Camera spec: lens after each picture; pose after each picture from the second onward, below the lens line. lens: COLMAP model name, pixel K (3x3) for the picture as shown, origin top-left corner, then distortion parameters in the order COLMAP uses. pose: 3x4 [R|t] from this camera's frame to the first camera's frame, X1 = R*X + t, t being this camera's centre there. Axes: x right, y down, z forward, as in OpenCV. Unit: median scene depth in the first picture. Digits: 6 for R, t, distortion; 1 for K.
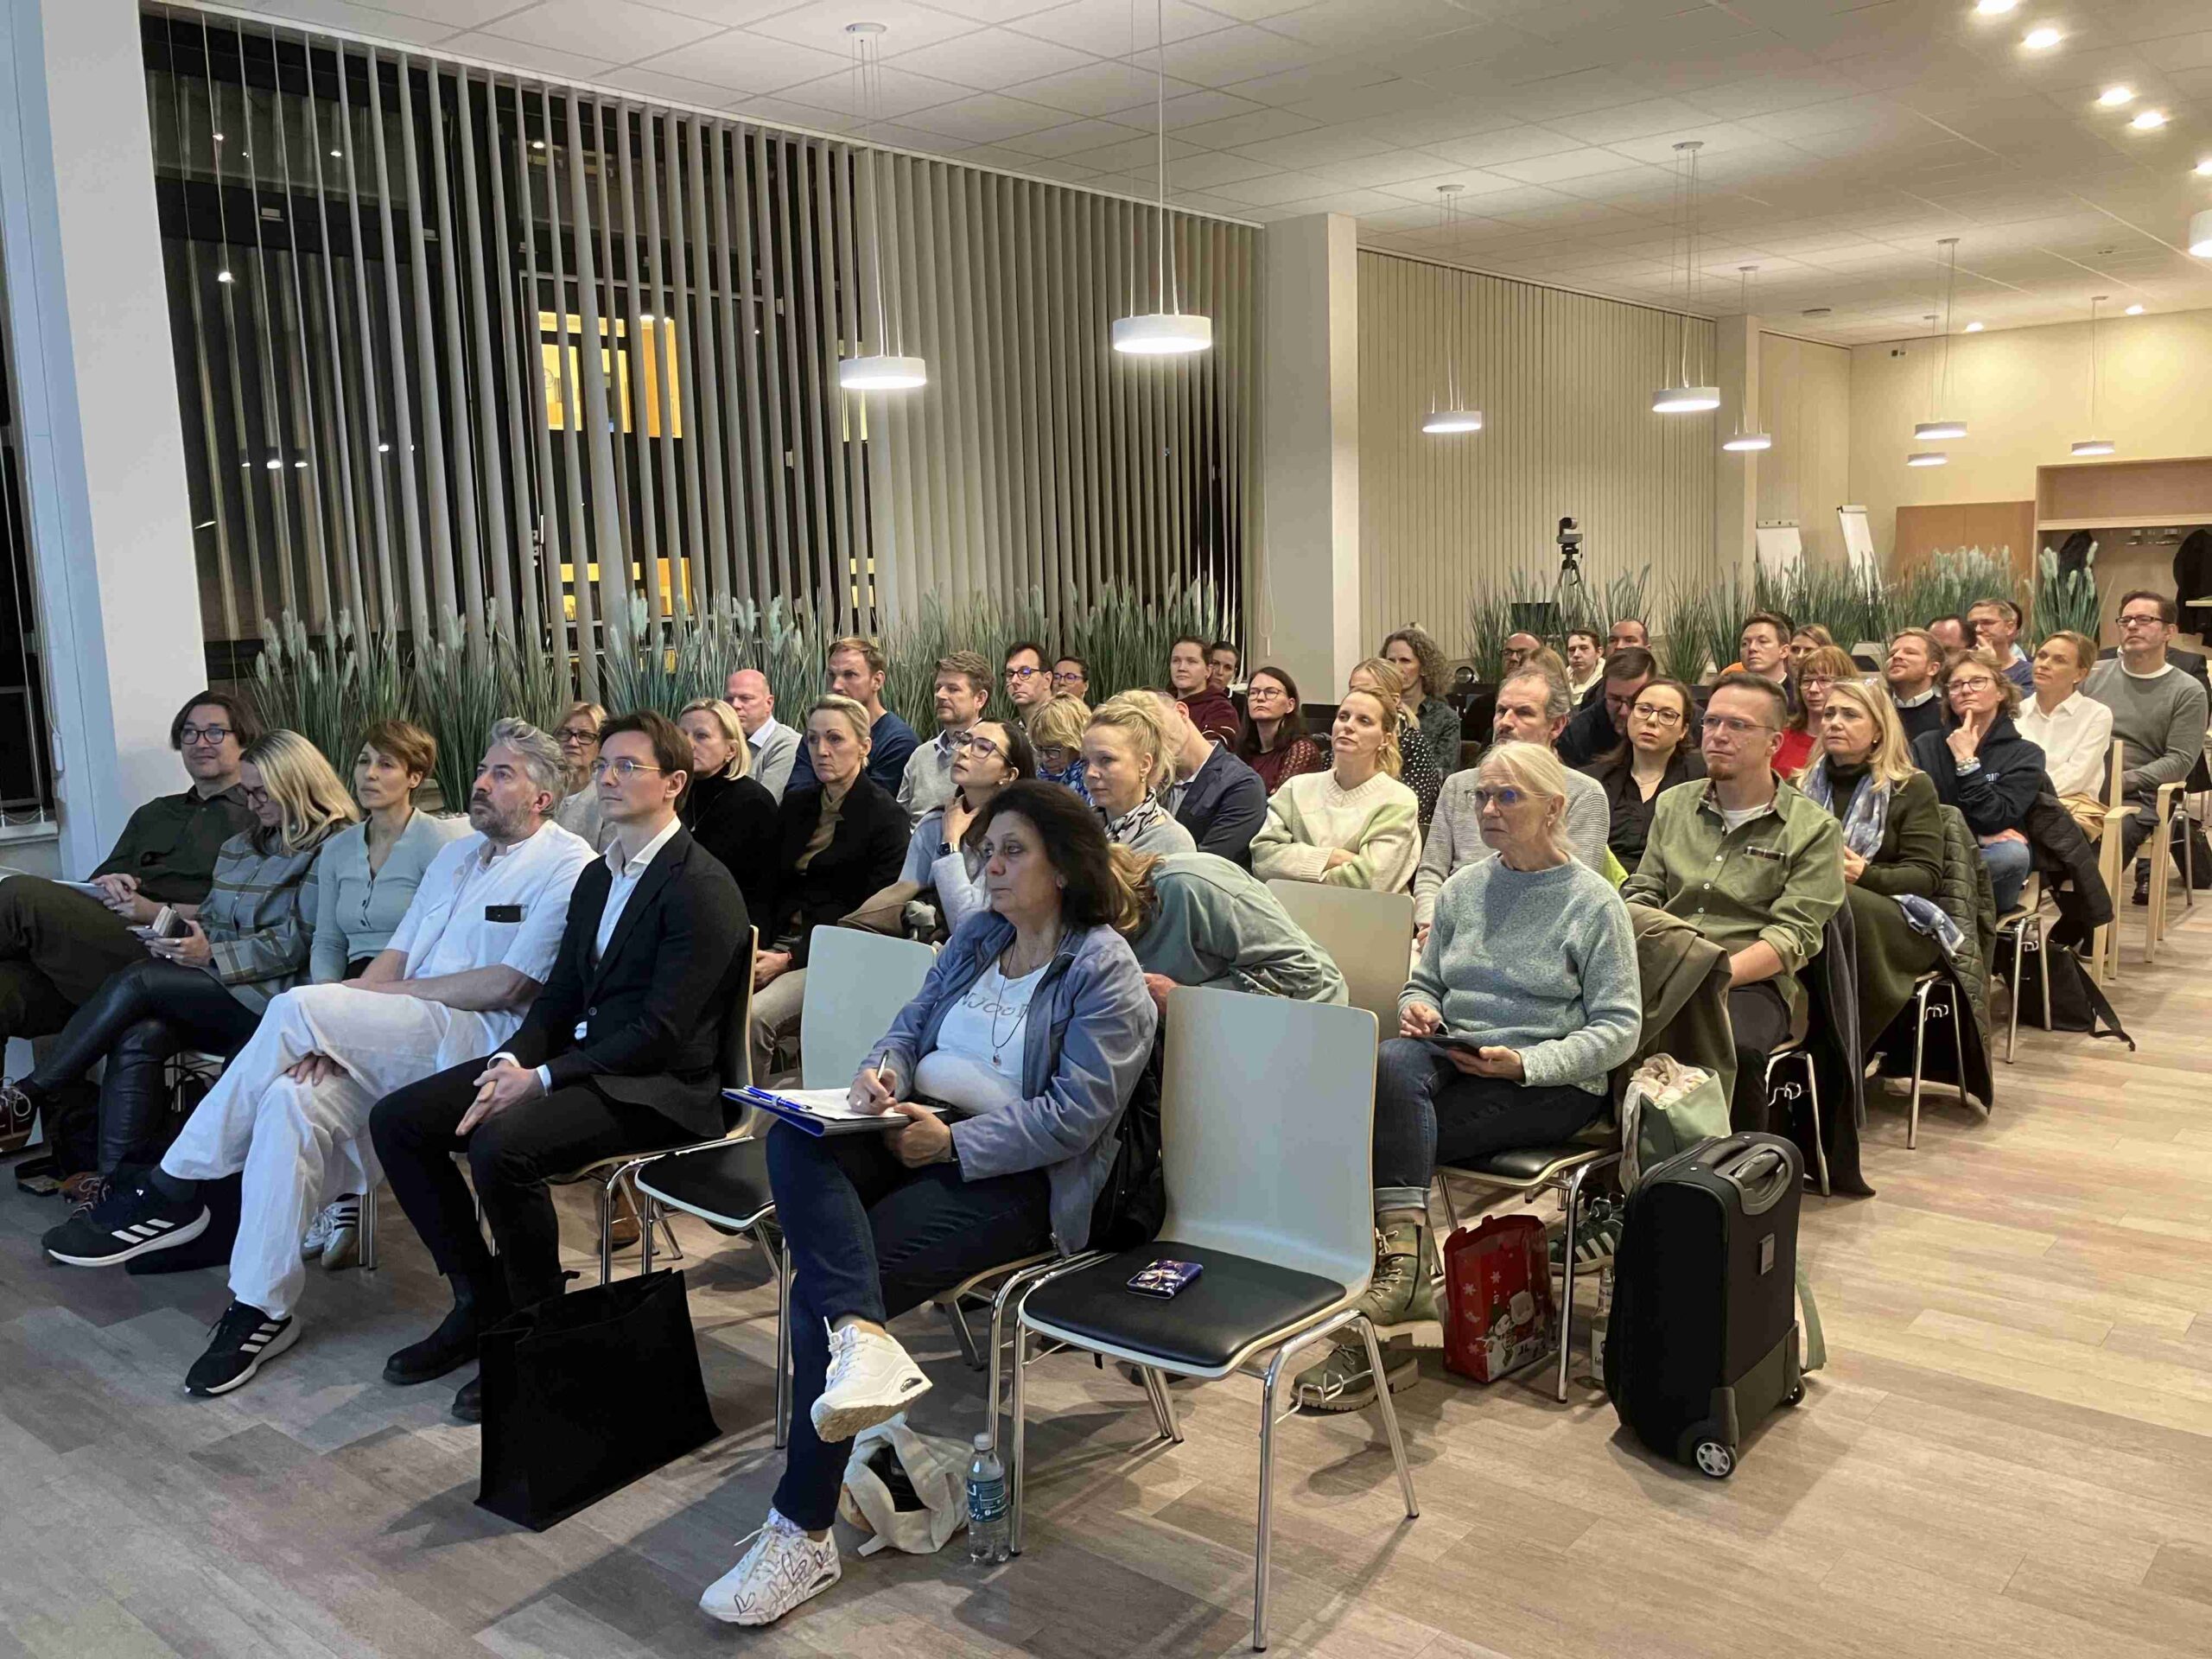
lens RADIAL K [[1768.3, 0, 1099.7], [0, 1768.3, 830.3], [0, 0, 1]] dist [0.022524, -0.031643]
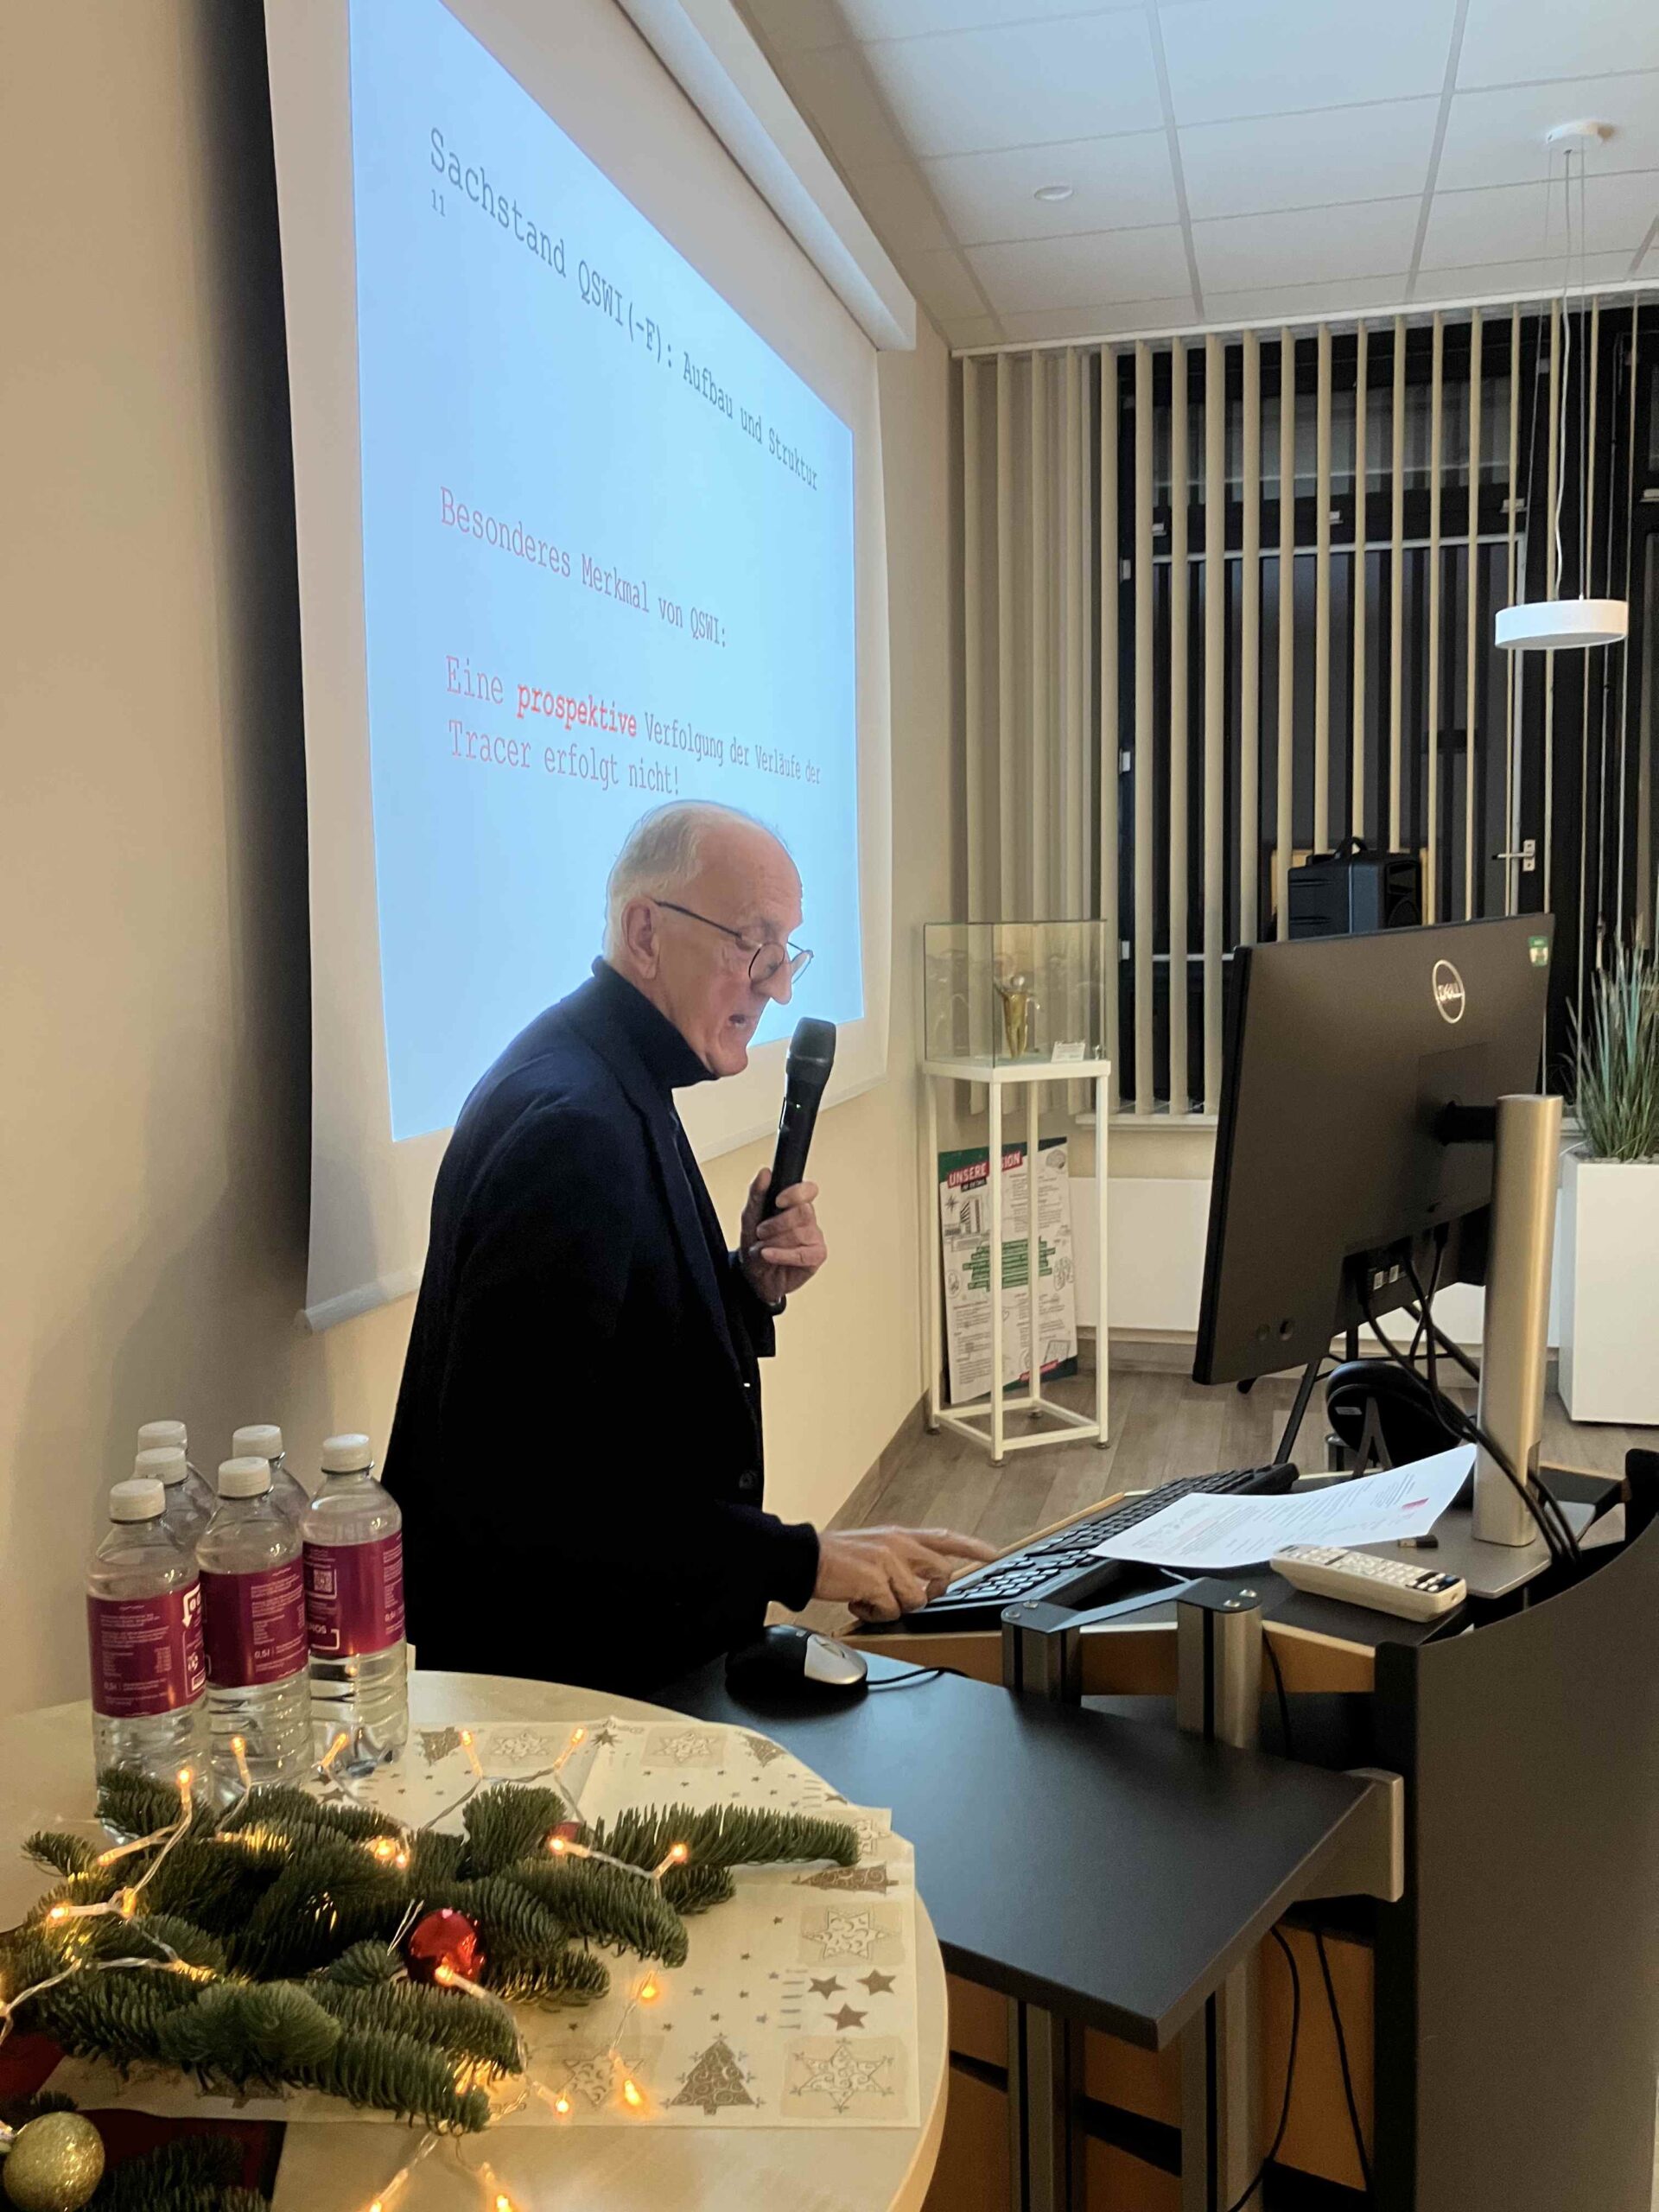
lens RADIAL K [[1768.3, 0, 823.1], [0, 1768.3, 1097.8], [0, 0, 1]] dist [0.022524, -0.031643]
pose [[0.431480, 0.120609, -0.894024, 0.400677], [-0.134845, 0.988512, 0.068276, -0.079408], [0.891988, 0.091095, 0.442787, 0.446793]]
